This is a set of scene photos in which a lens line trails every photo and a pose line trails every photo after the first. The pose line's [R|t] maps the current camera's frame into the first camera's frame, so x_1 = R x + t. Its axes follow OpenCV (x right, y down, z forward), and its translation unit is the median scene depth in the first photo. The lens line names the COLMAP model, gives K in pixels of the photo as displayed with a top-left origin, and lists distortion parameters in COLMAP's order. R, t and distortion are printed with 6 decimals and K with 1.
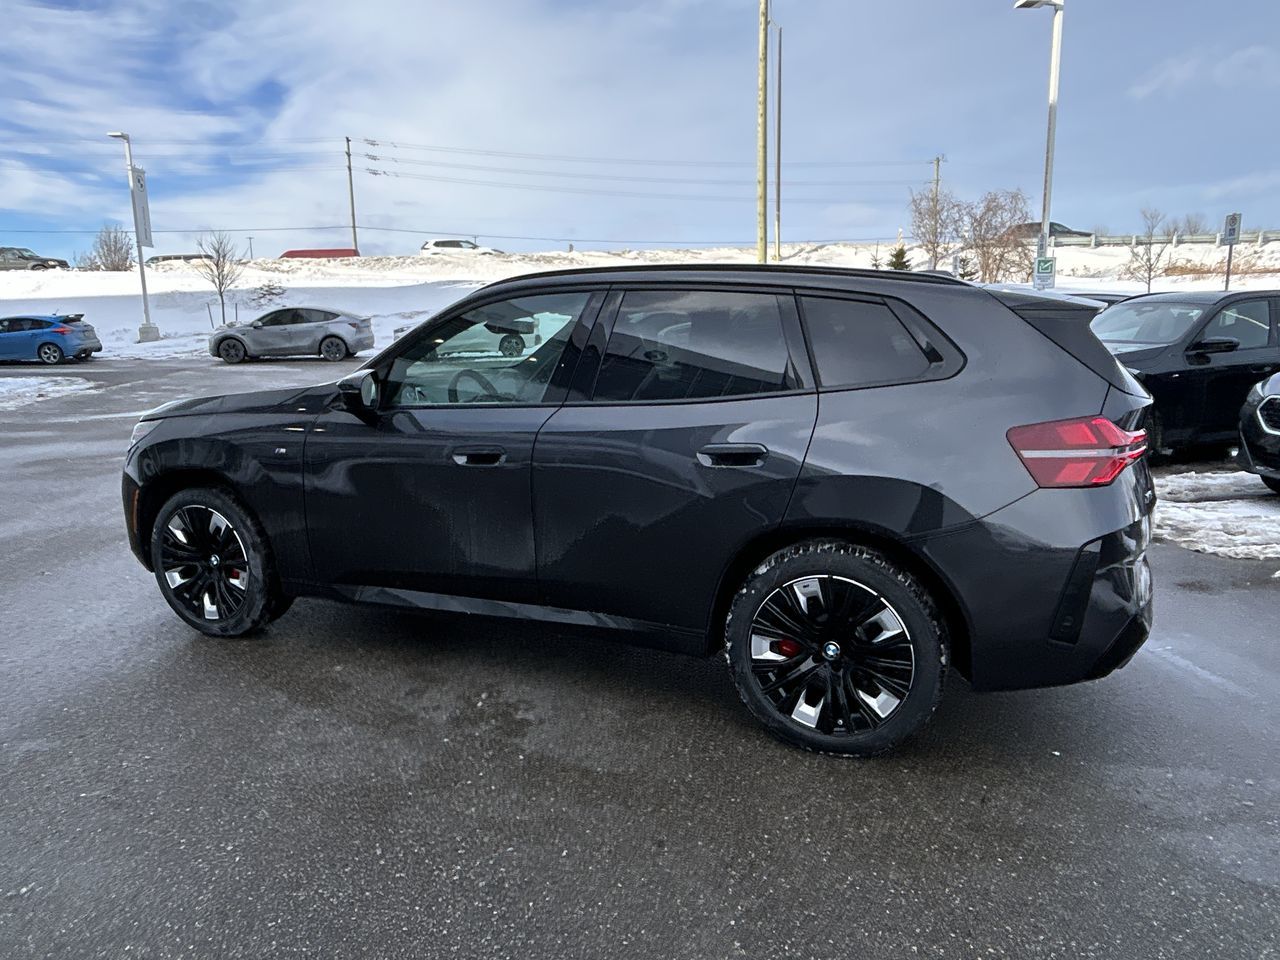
lens RADIAL K [[874.4, 0, 647.4], [0, 874.4, 483.0], [0, 0, 1]] dist [0.006068, -0.020308]
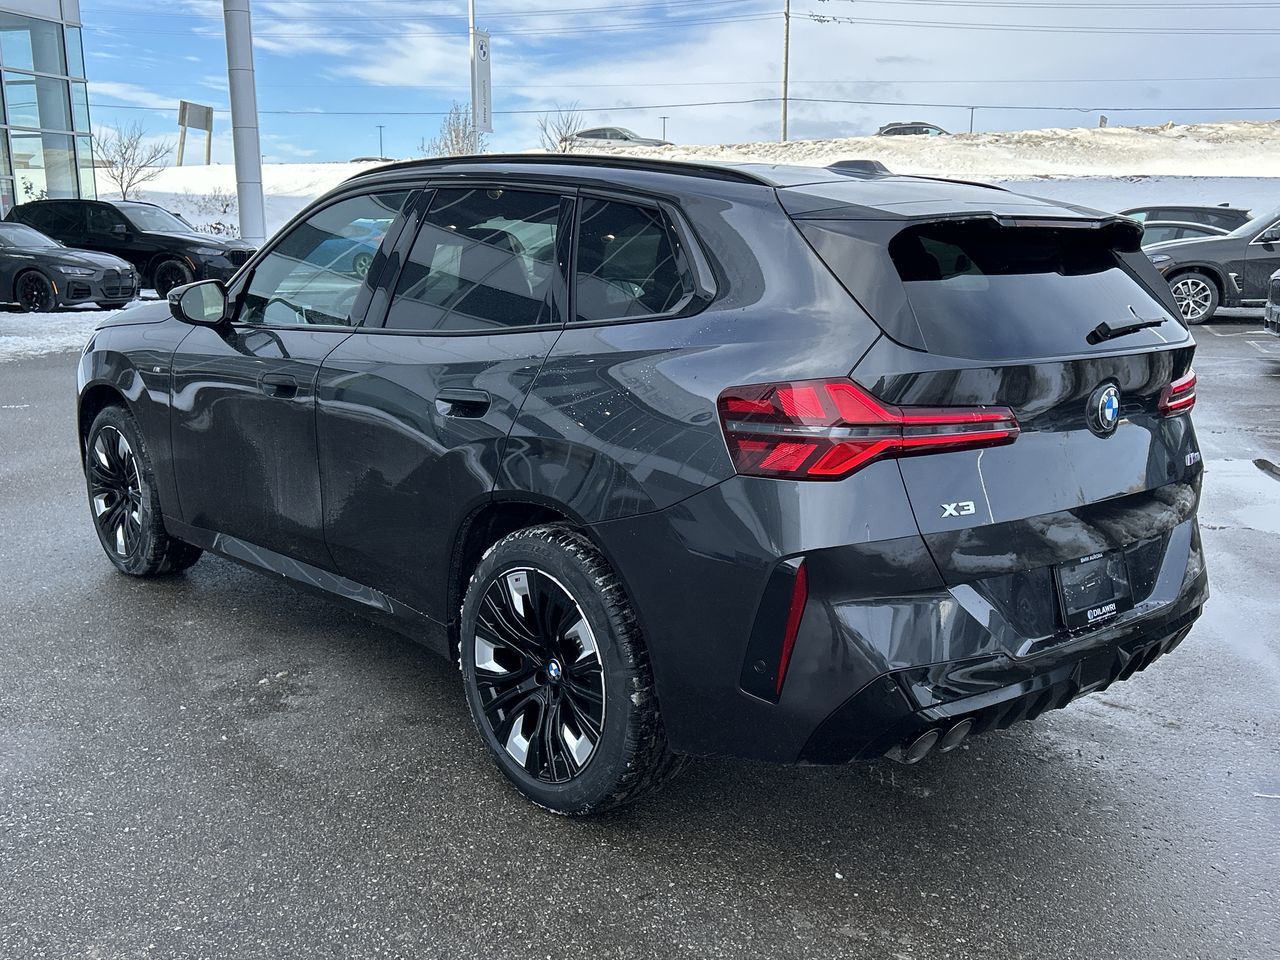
lens RADIAL K [[1297.7, 0, 640.4], [0, 1297.7, 480.4], [0, 0, 1]] dist [0.041527, 0.000000]
pose [[0.901002, 0.097855, -0.422635, 0.580845], [-0.096433, 0.995030, 0.024802, -0.004848], [0.422962, 0.018409, 0.905961, 0.011024]]
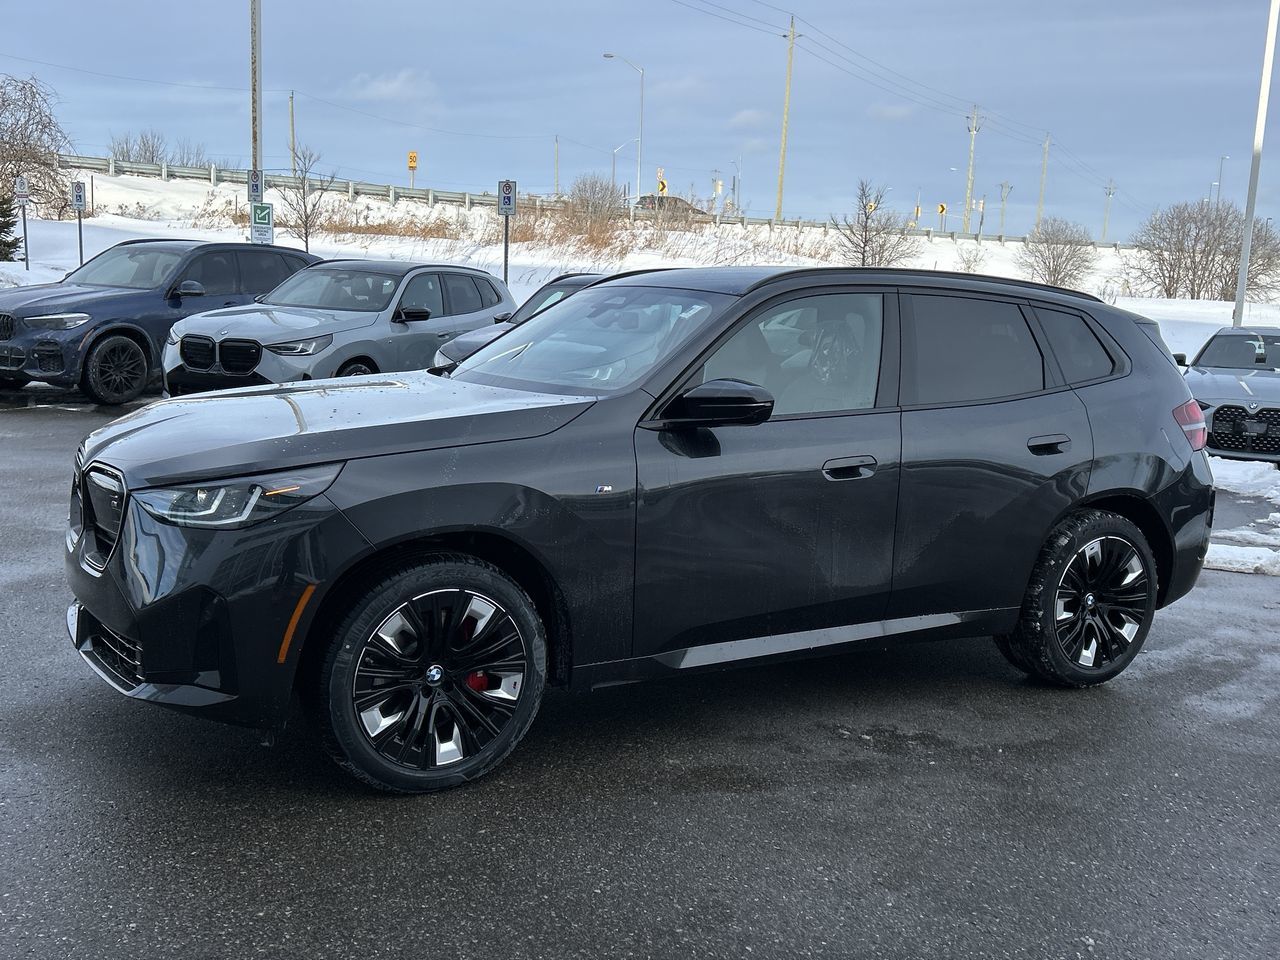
lens RADIAL K [[1297.7, 0, 660.7], [0, 1297.7, 495.3], [0, 0, 1]] dist [0.041527, 0.000000]
pose [[0.590035, -0.092535, 0.802057, -1.250545], [0.103410, 0.993890, 0.038593, -0.067500], [-0.800727, 0.060170, 0.595999, 0.306412]]
